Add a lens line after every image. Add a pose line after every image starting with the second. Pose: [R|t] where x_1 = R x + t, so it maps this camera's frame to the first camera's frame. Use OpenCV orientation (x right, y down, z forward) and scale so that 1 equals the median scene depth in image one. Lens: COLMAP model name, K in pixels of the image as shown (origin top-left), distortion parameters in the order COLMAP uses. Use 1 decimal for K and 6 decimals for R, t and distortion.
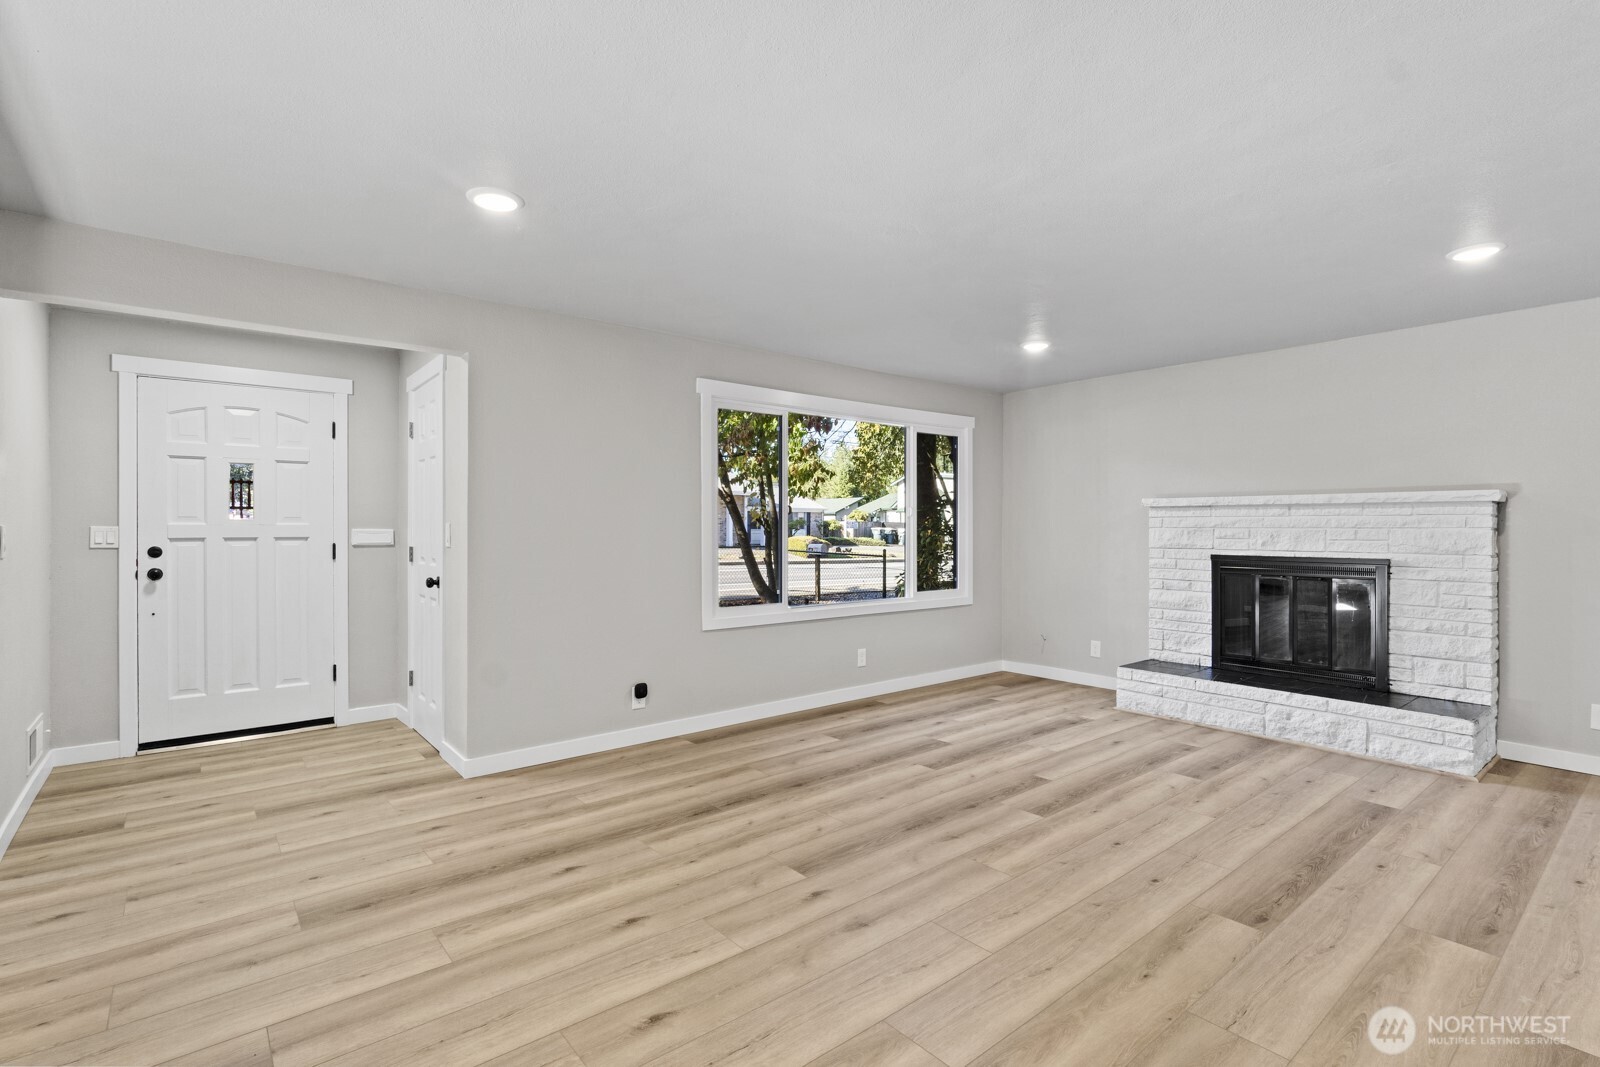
lens RADIAL K [[742.5, 0, 800.5], [0, 742.5, 526.1], [0, 0, 1]] dist [-0.003317, -0.000516]
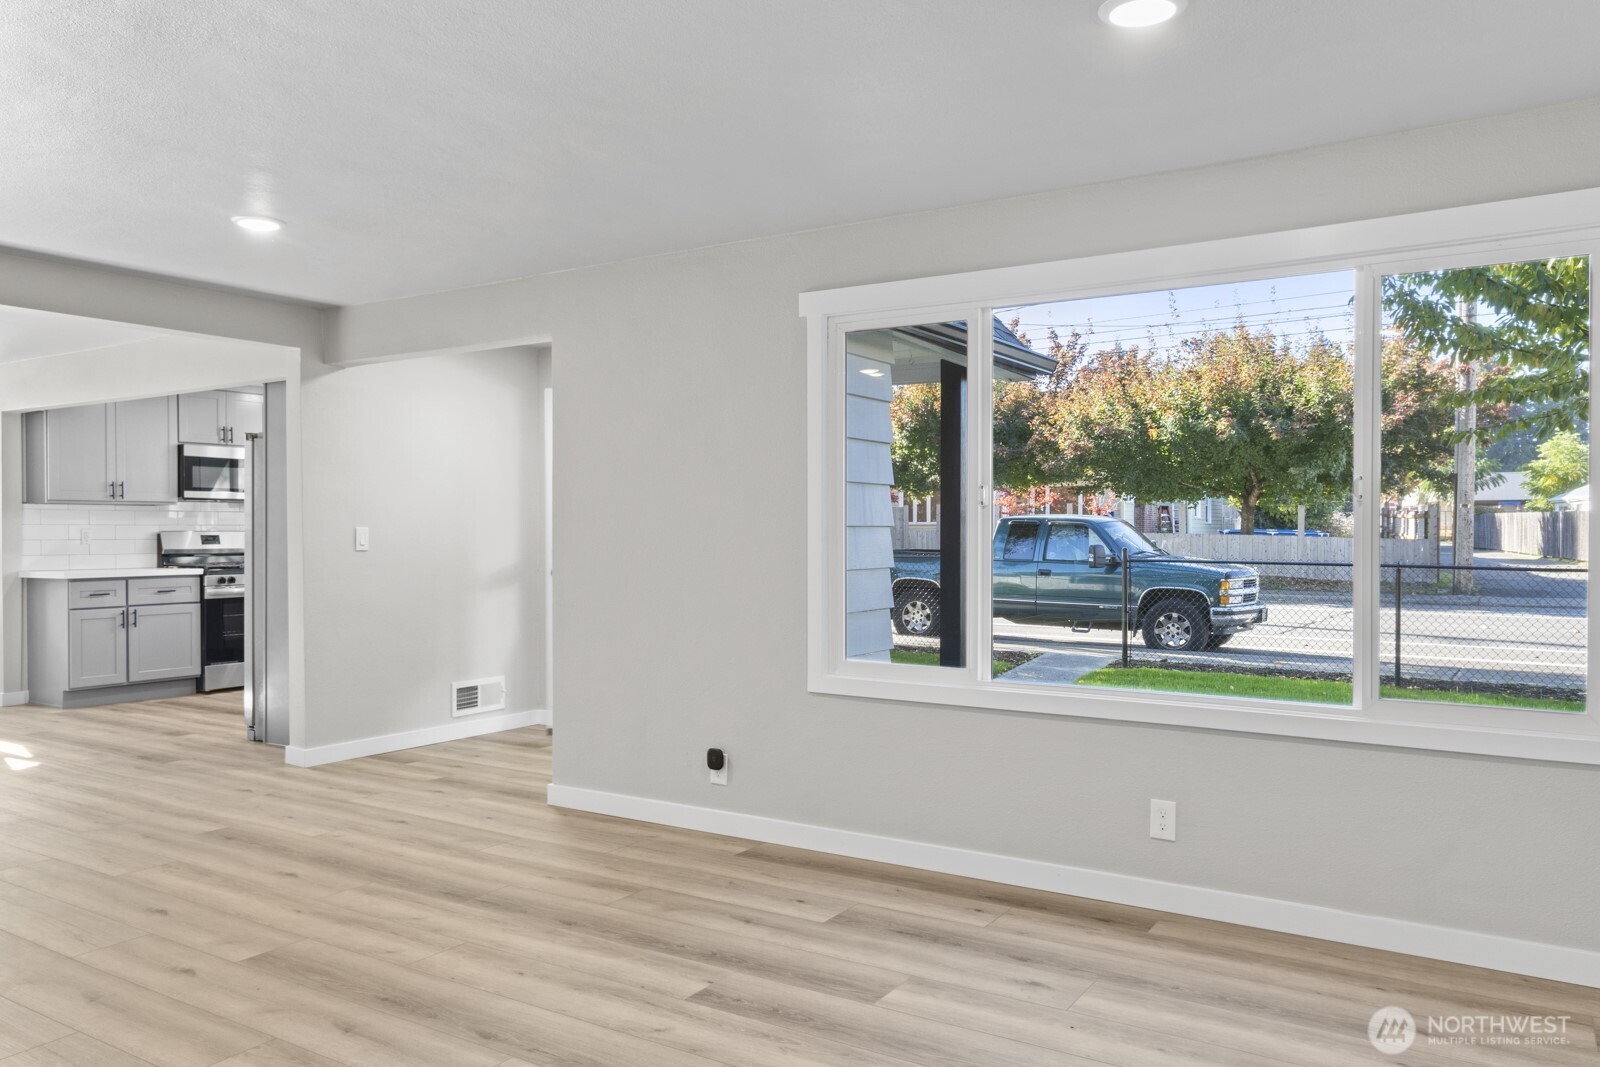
lens RADIAL K [[1154.0, 0, 800.6], [0, 1154.0, 542.1], [0, 0, 1]] dist [0.005062, -0.002645]
pose [[0.307770, 0.006795, -0.951437, 1.061947], [0.003339, 0.999961, 0.008222, 0.007448], [0.951455, -0.005707, 0.307735, 0.918826]]
